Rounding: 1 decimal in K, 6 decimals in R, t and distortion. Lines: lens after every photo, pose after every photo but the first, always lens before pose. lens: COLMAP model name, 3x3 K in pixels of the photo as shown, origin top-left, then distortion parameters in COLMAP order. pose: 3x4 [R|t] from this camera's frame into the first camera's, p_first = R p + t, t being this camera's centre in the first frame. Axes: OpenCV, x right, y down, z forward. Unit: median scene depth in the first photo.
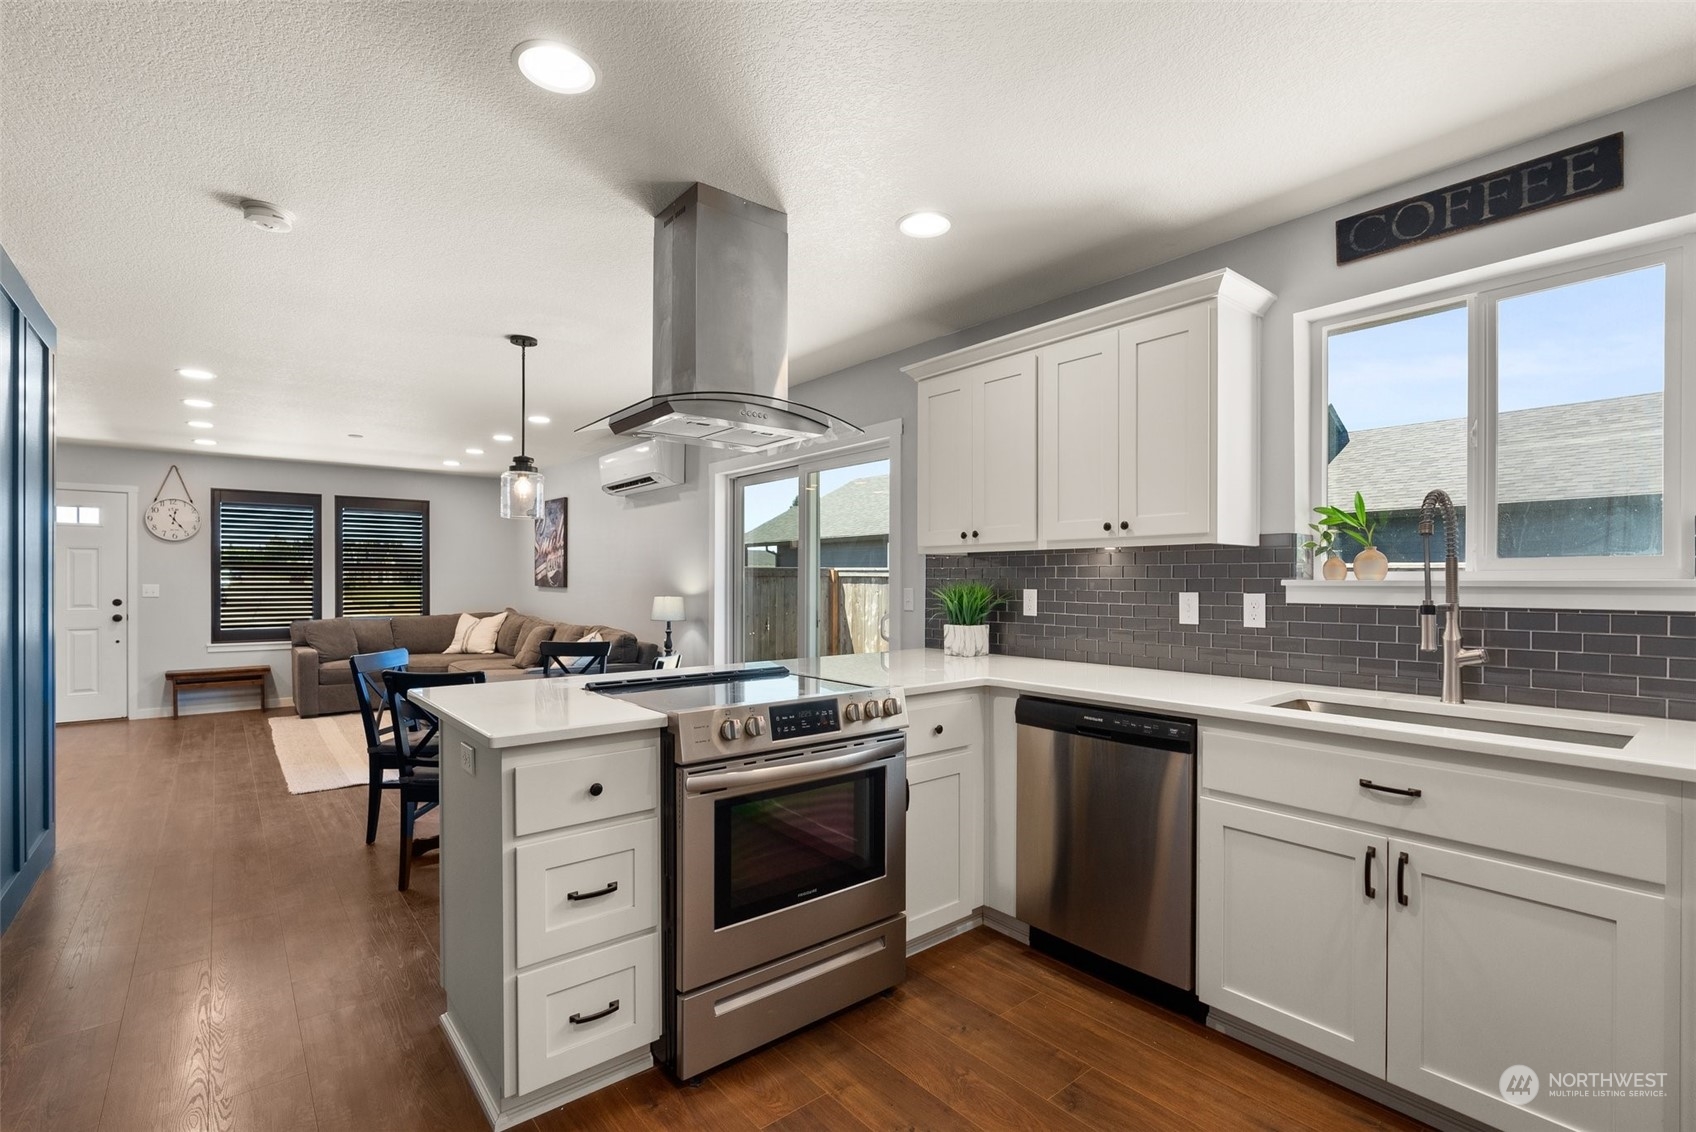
lens RADIAL K [[787.7, 0, 843.5], [0, 787.7, 578.9], [0, 0, 1]] dist [0.004180, 0.000974]
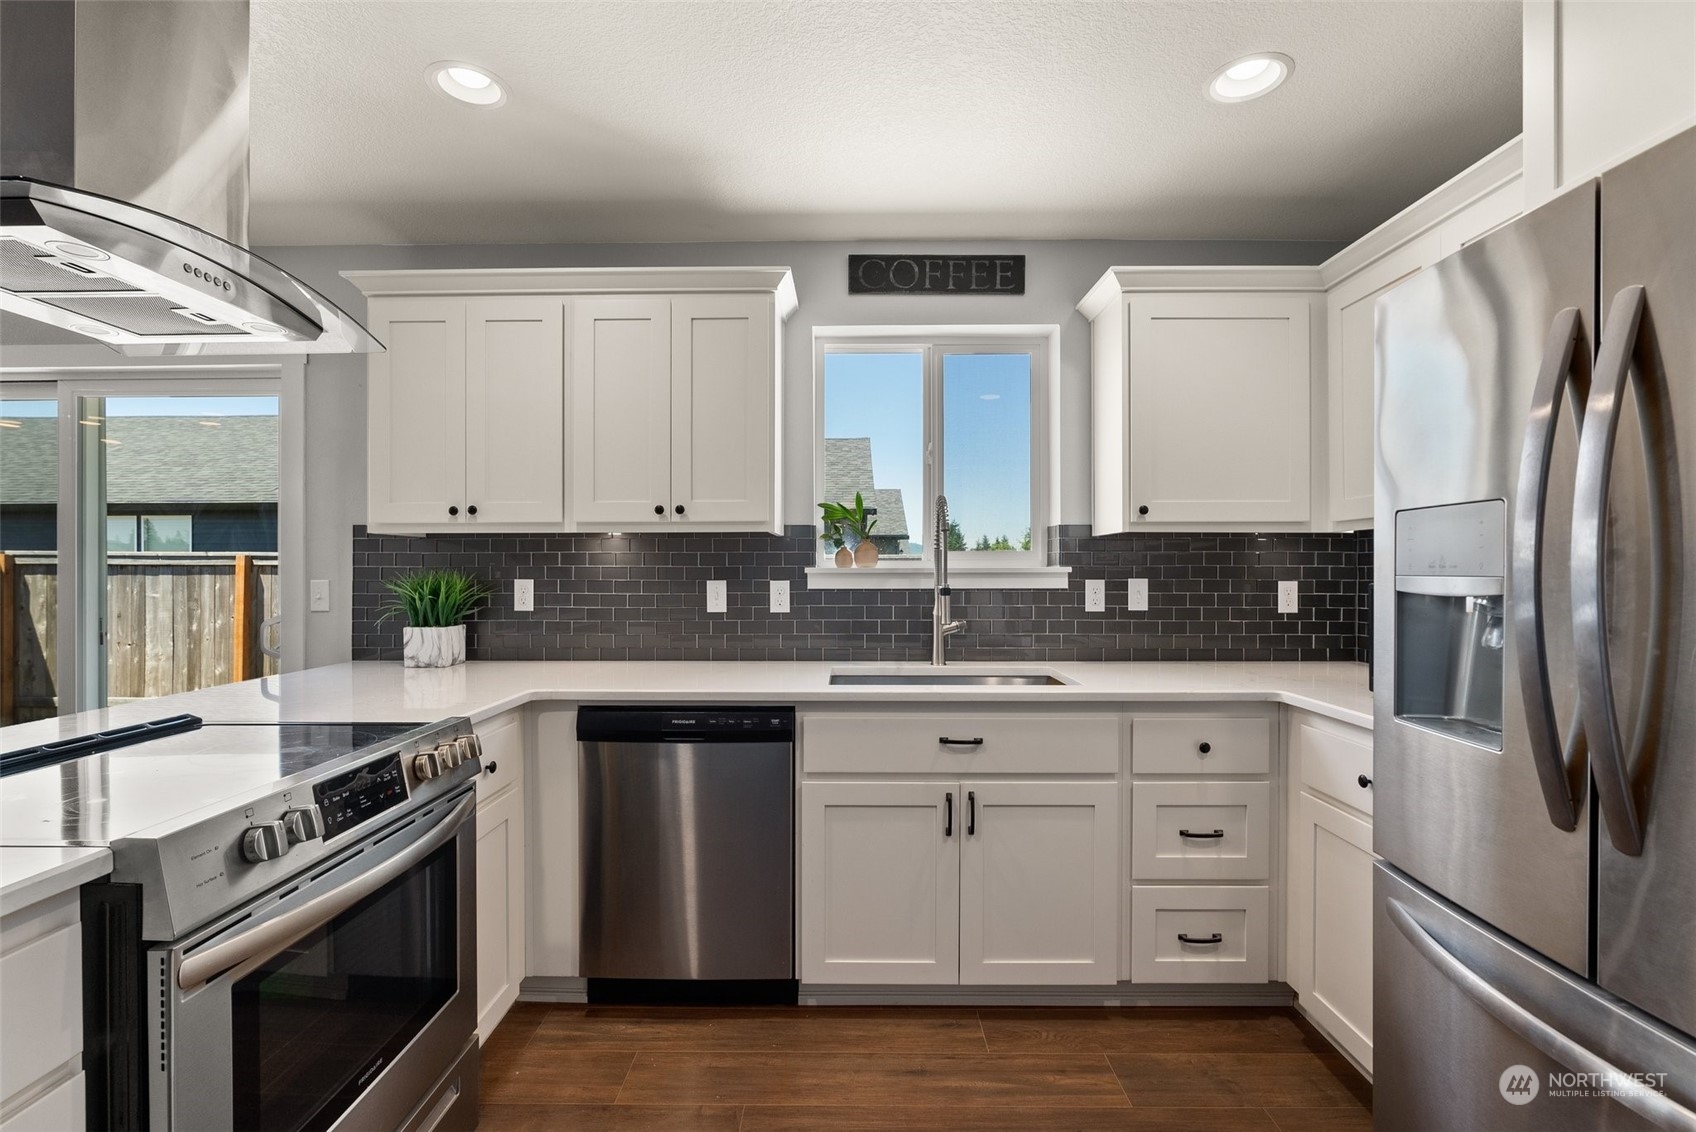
lens RADIAL K [[775.7, 0, 845.9], [0, 775.7, 568.4], [0, 0, 1]] dist [-0.003754, 0.003618]
pose [[0.638447, -0.001541, 0.769664, -0.178958], [0.000612, 0.999999, 0.001495, 0.000403], [-0.769665, -0.000484, 0.638448, 0.207807]]
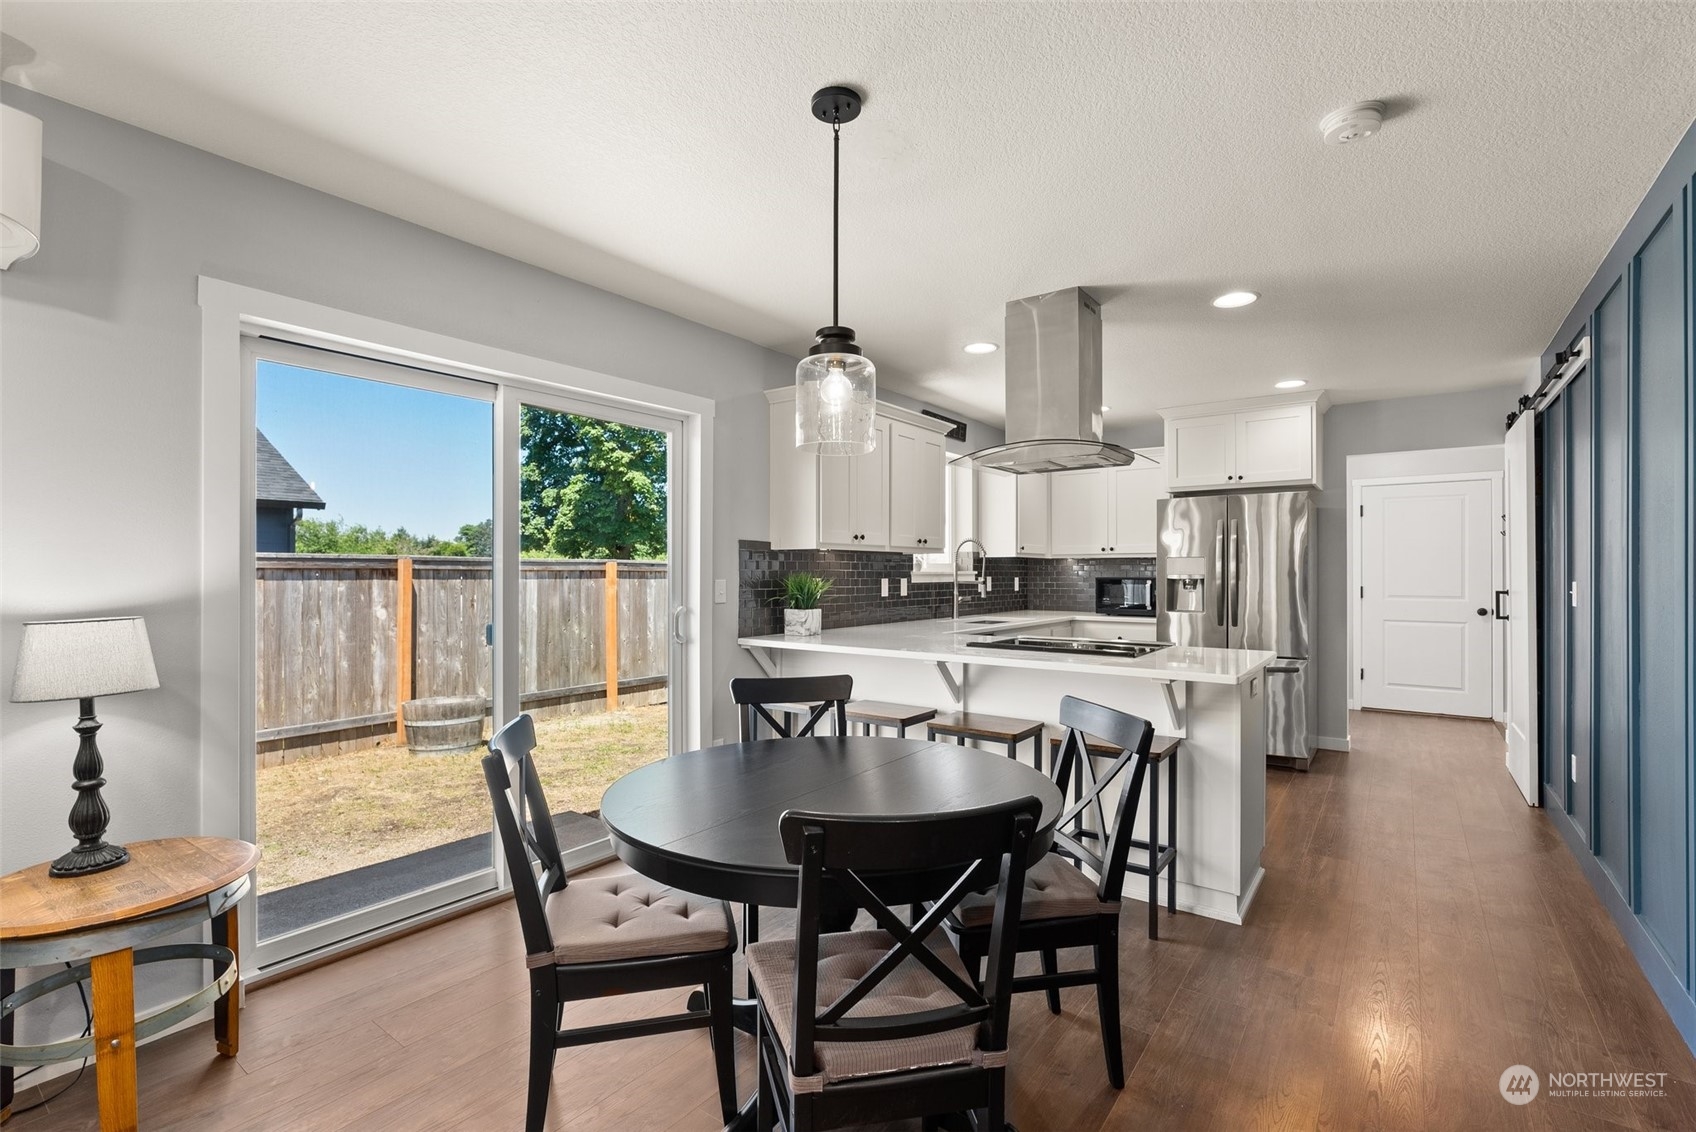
lens RADIAL K [[756.1, 0, 846.3], [0, 756.1, 571.0], [0, 0, 1]] dist [-0.019963, 0.000470]
pose [[-0.246413, 0.003712, 0.969158, -1.005199], [0.003248, 0.999990, -0.003004, 0.004055], [-0.969160, 0.002407, -0.246422, 1.264650]]
